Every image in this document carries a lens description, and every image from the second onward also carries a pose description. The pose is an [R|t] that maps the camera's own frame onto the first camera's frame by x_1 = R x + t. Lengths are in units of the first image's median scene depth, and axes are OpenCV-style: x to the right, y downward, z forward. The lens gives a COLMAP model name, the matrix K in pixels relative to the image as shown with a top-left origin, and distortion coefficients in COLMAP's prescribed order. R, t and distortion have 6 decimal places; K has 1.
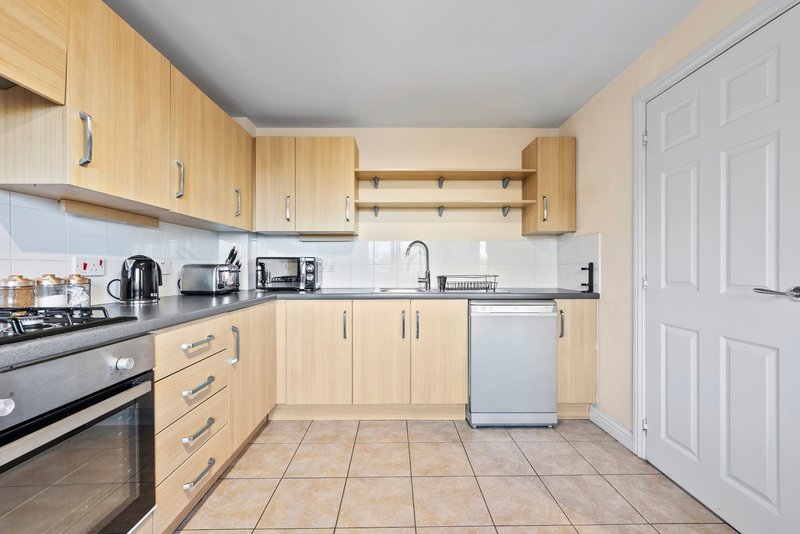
lens RADIAL K [[330.4, 0, 408.7], [0, 330.4, 267.2], [0, 0, 1]] dist [-0.007188, -0.000315]
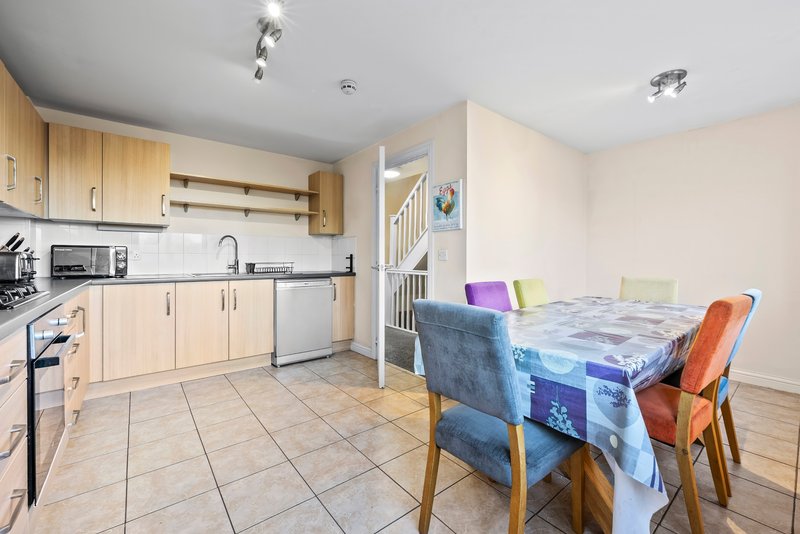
lens RADIAL K [[330.4, 0, 407.2], [0, 330.4, 260.5], [0, 0, 1]] dist [-0.007188, -0.000315]
pose [[0.787715, -0.000314, 0.616040, -0.233461], [-0.004614, 0.999969, 0.006409, 0.005792], [-0.616023, -0.007891, 0.787688, -0.454883]]
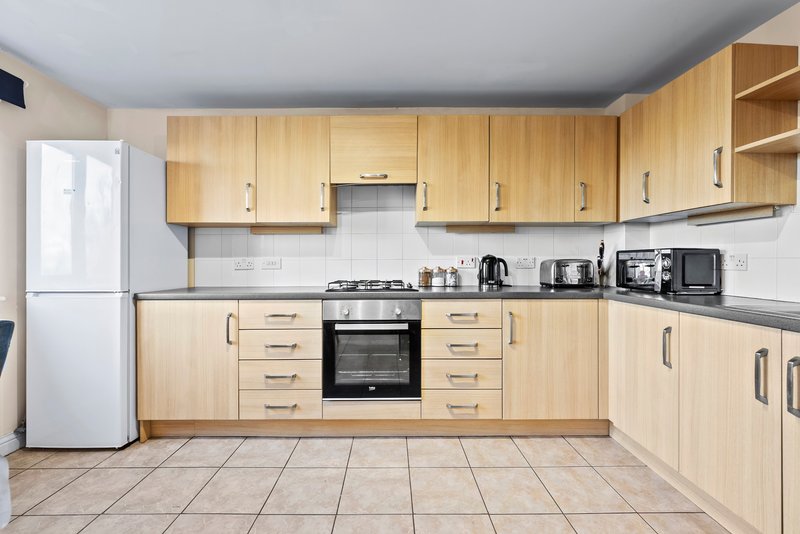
lens RADIAL K [[339.3, 0, 377.5], [0, 339.3, 266.7], [0, 0, 1]] dist [0.001284, 0.000453]
pose [[-0.061905, 0.010459, -0.998027, 0.510359], [0.003596, 0.999941, 0.010256, -0.000062], [0.998076, -0.002954, -0.061939, 0.428131]]
